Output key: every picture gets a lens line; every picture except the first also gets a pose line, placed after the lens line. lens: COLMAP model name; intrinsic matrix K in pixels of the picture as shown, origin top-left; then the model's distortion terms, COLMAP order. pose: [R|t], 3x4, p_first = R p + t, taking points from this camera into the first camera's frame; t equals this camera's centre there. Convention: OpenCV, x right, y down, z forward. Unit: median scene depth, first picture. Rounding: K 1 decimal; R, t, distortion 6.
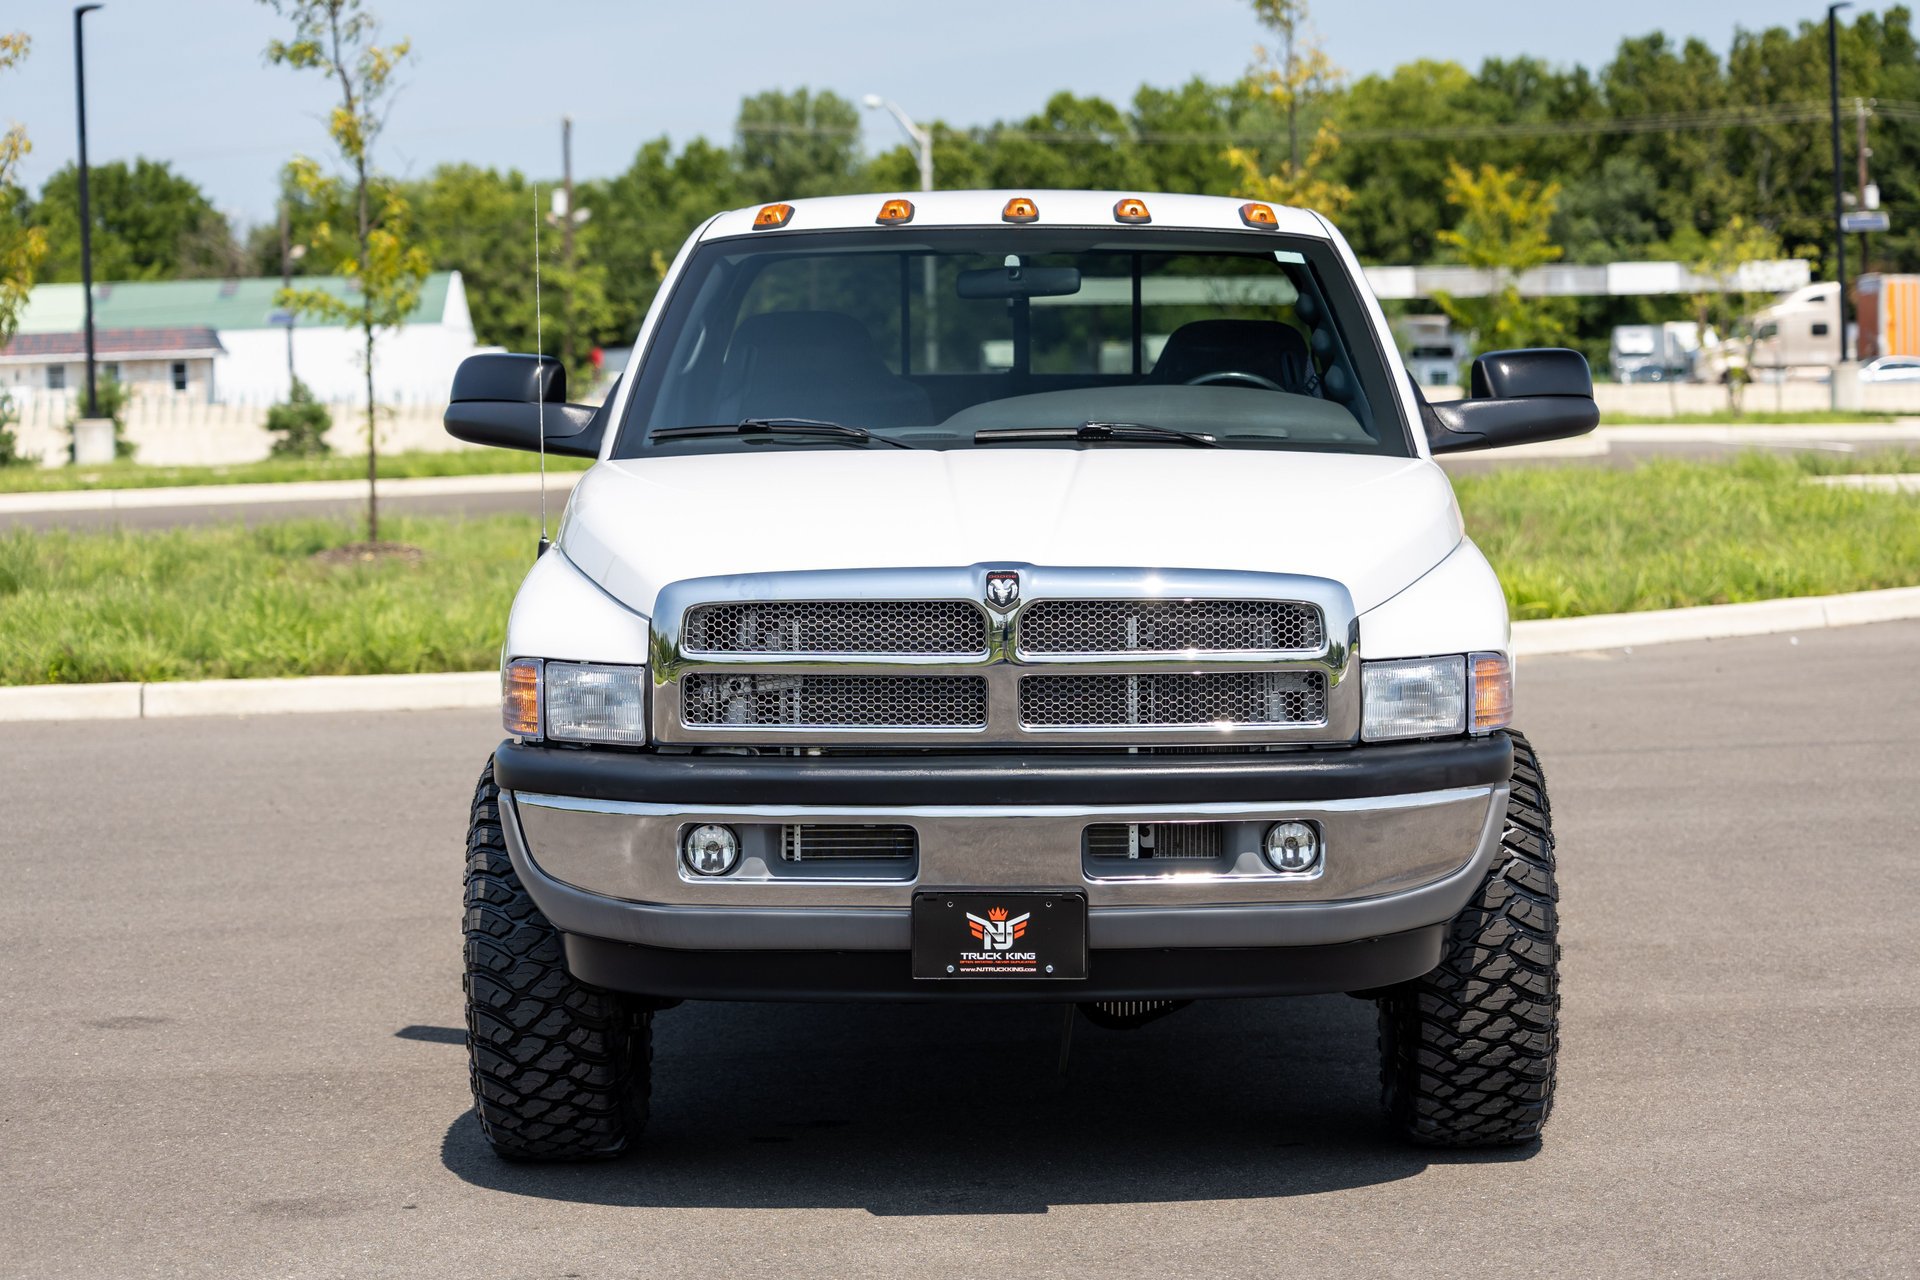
lens RADIAL K [[4550.4, 0, 959.5], [0, 4550.4, 638.5], [0, 0, 1]] dist [-0.237631, -0.182358]
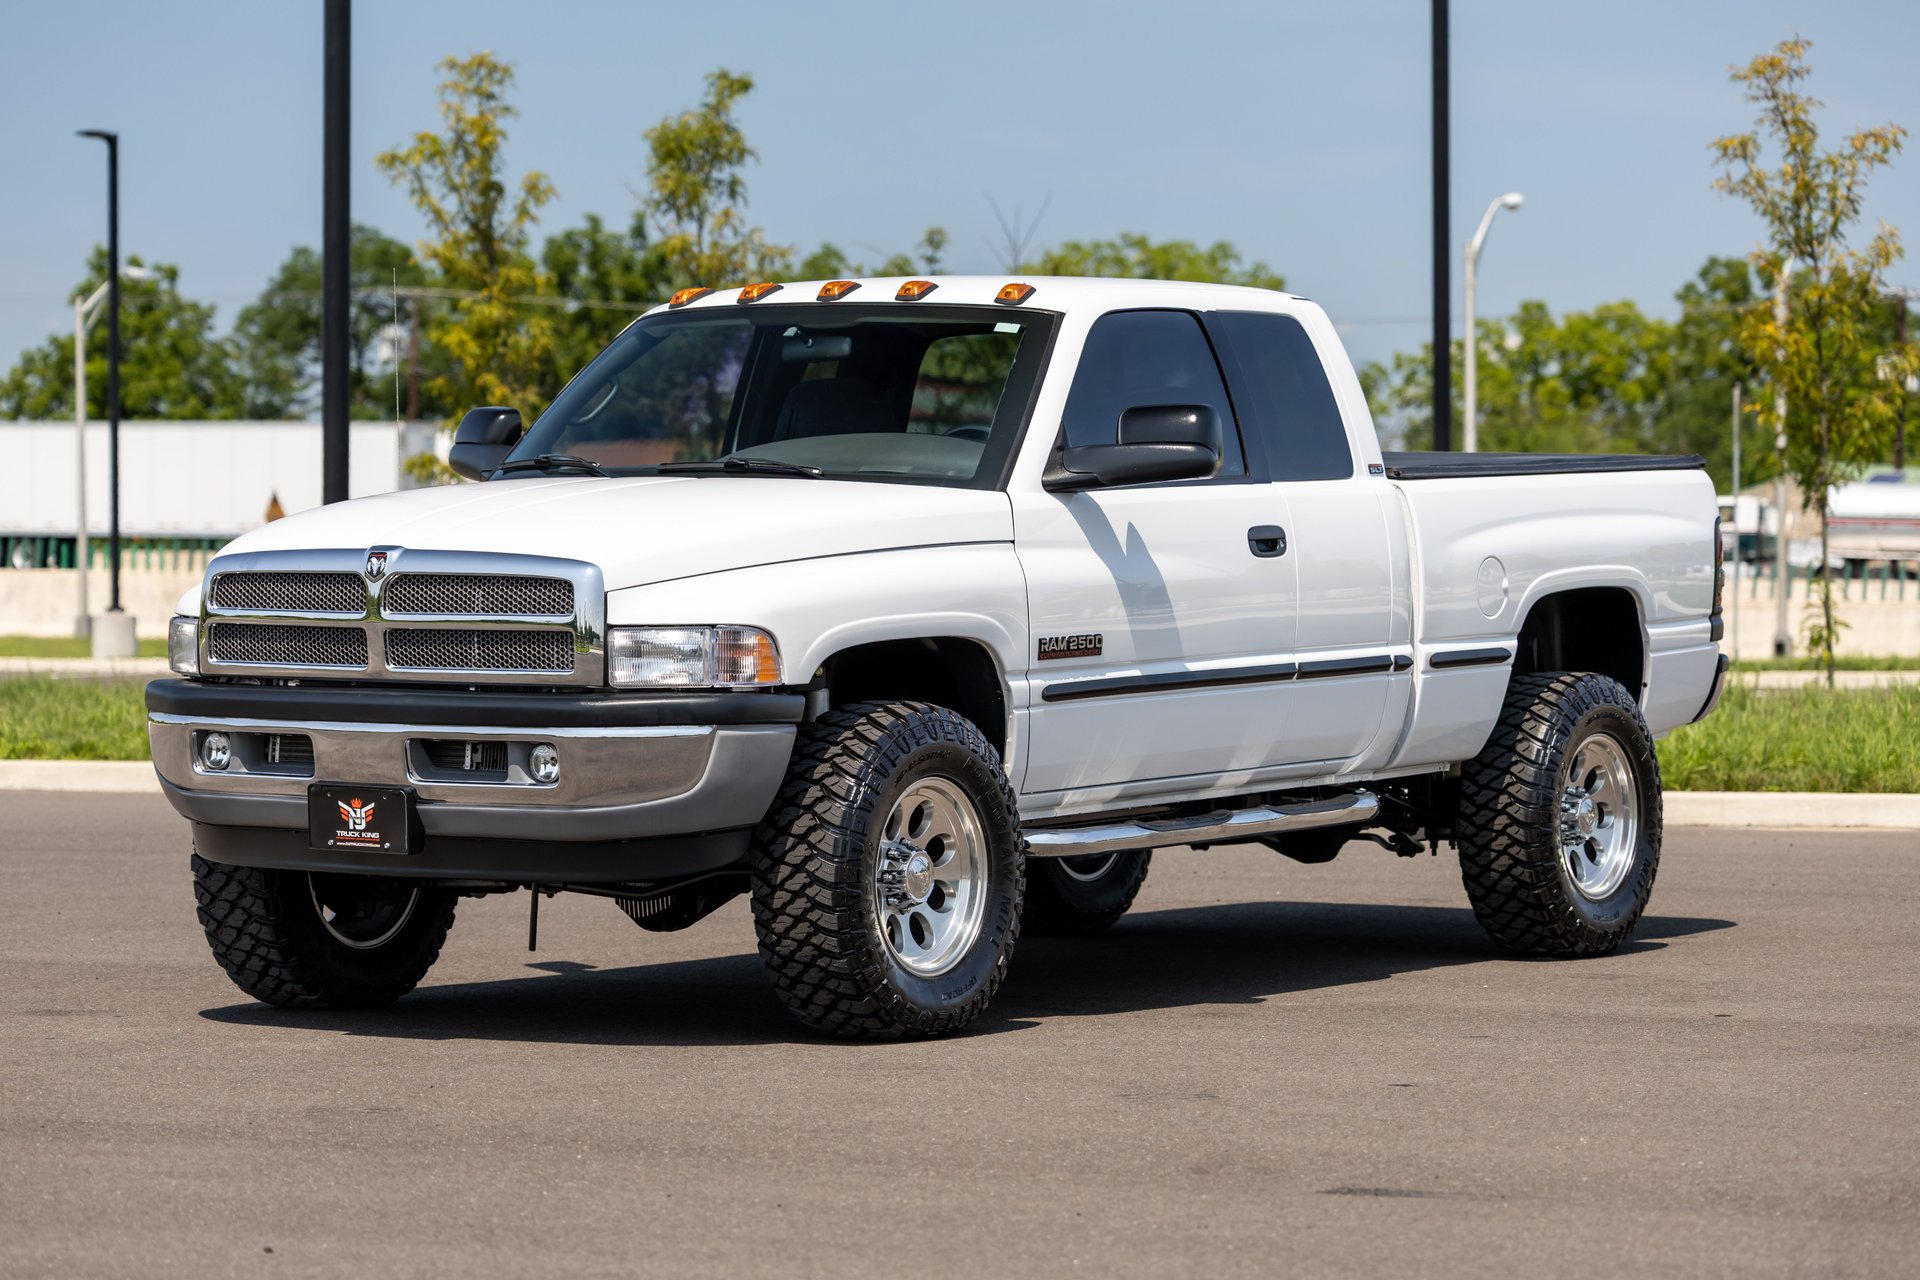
lens RADIAL K [[5930.7, 0, 963.4], [0, 5930.7, 634.7], [0, 0, 1]] dist [-0.209200, 0.810025]
pose [[0.839212, 0.024883, -0.543235, 1.110659], [-0.049629, 0.998288, -0.030941, 0.055689], [0.541536, 0.052927, 0.839010, -0.384018]]
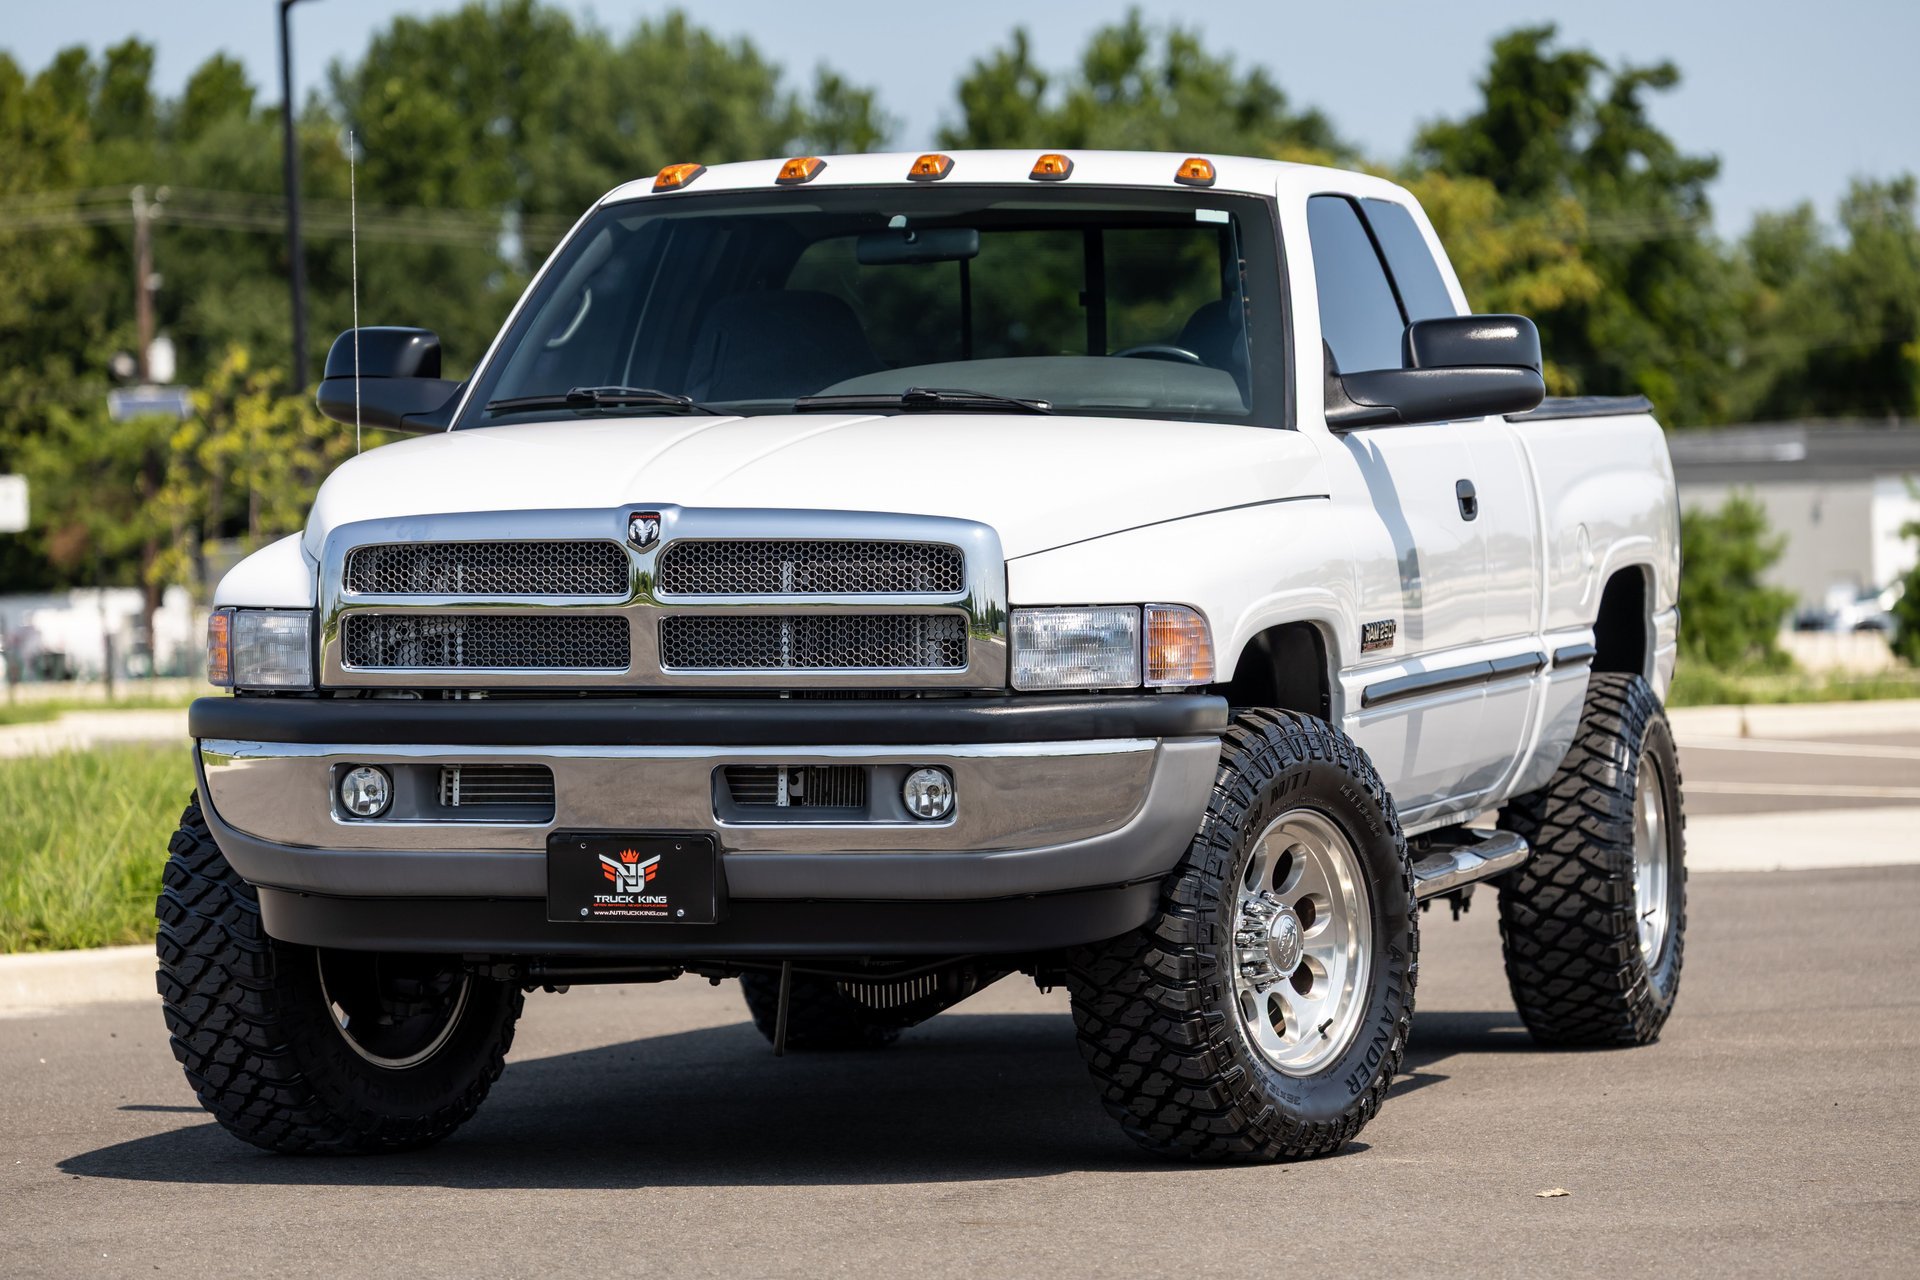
lens RADIAL K [[8217.3, 0, 959.0], [0, 8217.3, 638.5], [0, 0, 1]] dist [0.057679, 1.521450]
pose [[0.972062, 0.005766, -0.234654, 0.493912], [-0.019108, 0.998324, -0.054622, 0.108852], [0.233946, 0.057580, 0.970543, -0.716783]]
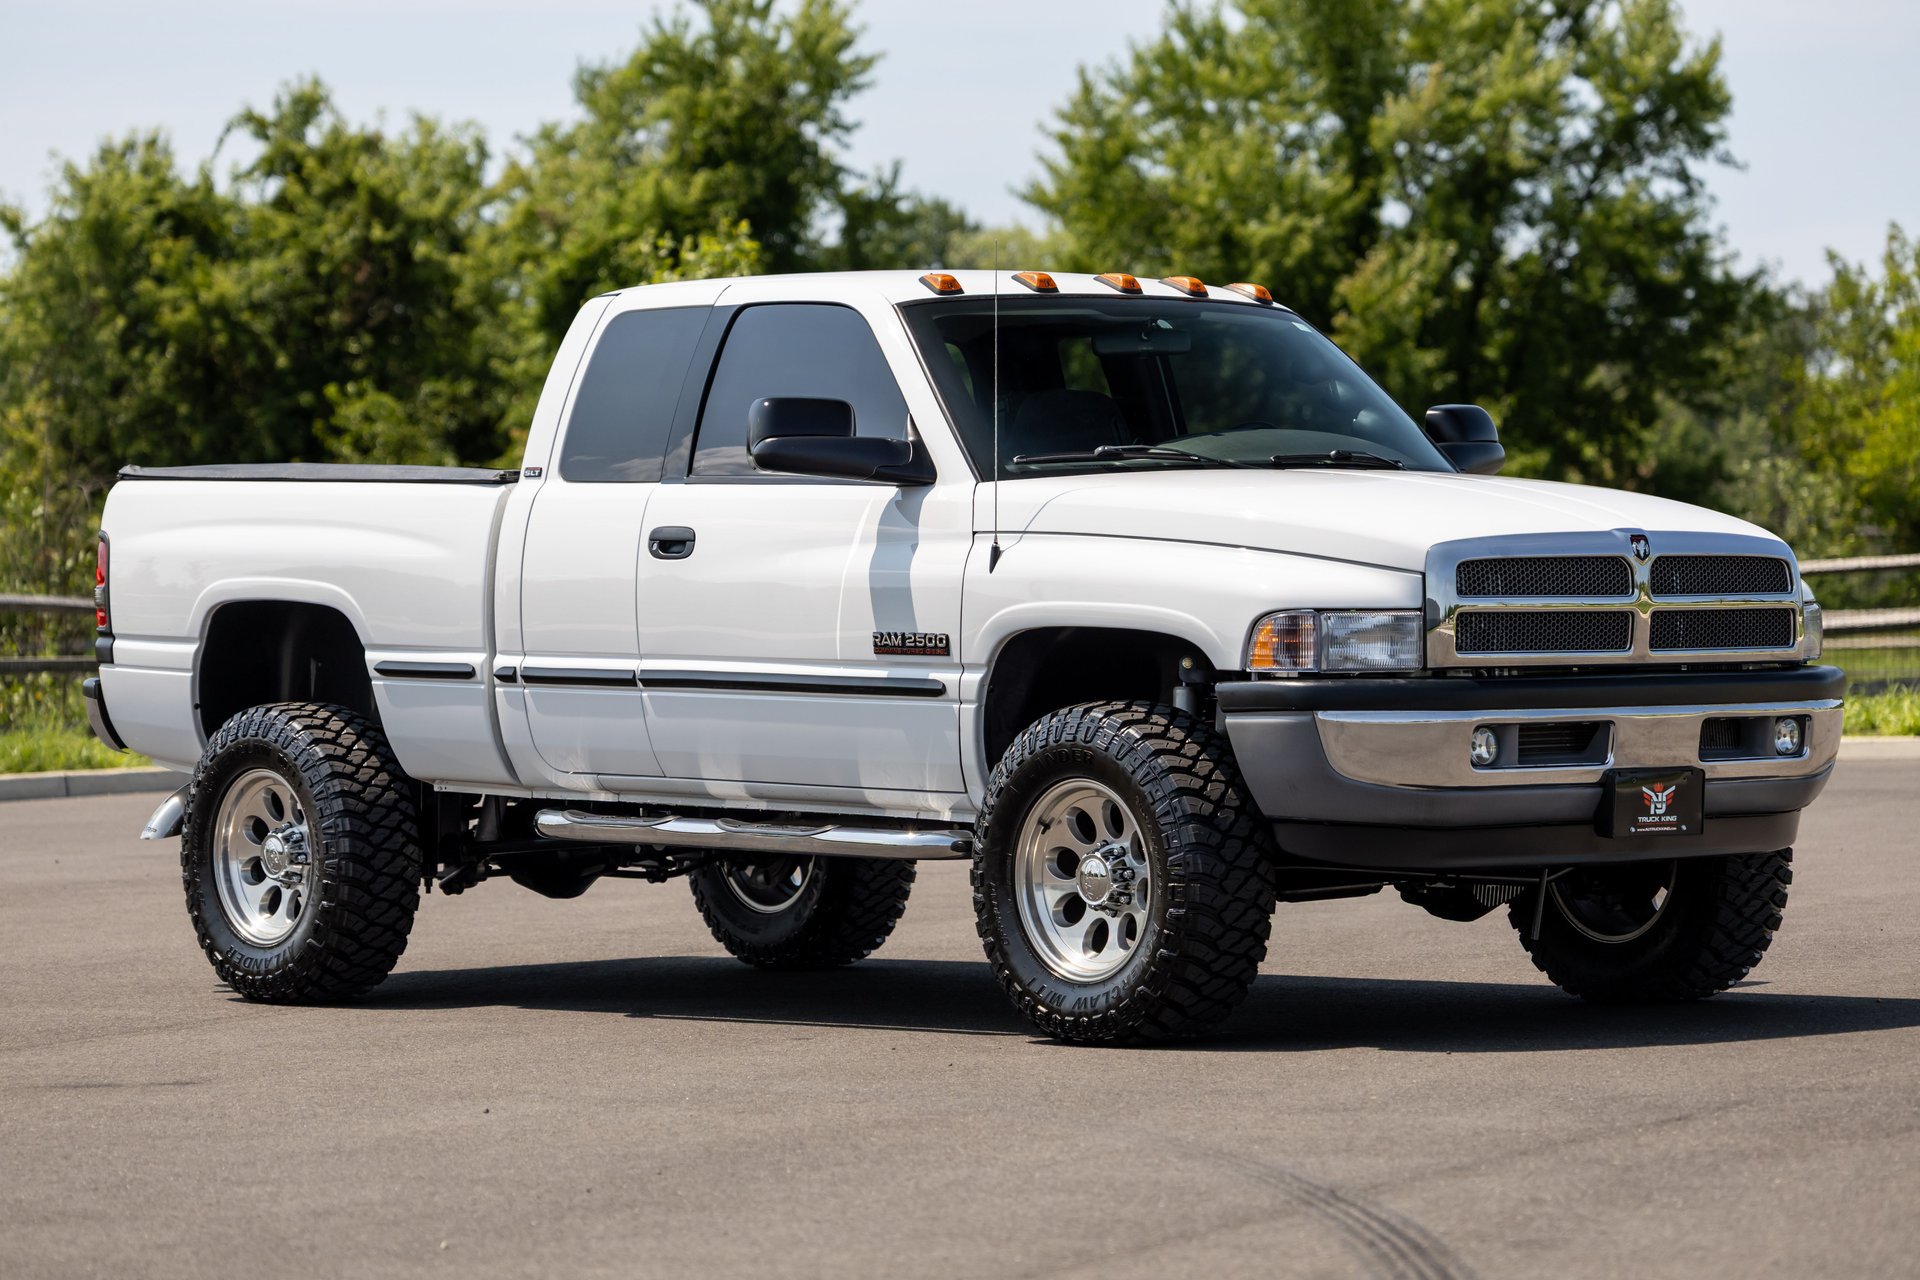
lens RADIAL K [[6832.6, 0, 953.3], [0, 6832.6, 640.7], [0, 0, 1]] dist [-0.024171, -0.983479]
pose [[0.749190, -0.004803, 0.662338, -1.474764], [0.054100, 0.997076, -0.053964, 0.114330], [-0.660142, 0.076261, 0.747259, -0.372800]]
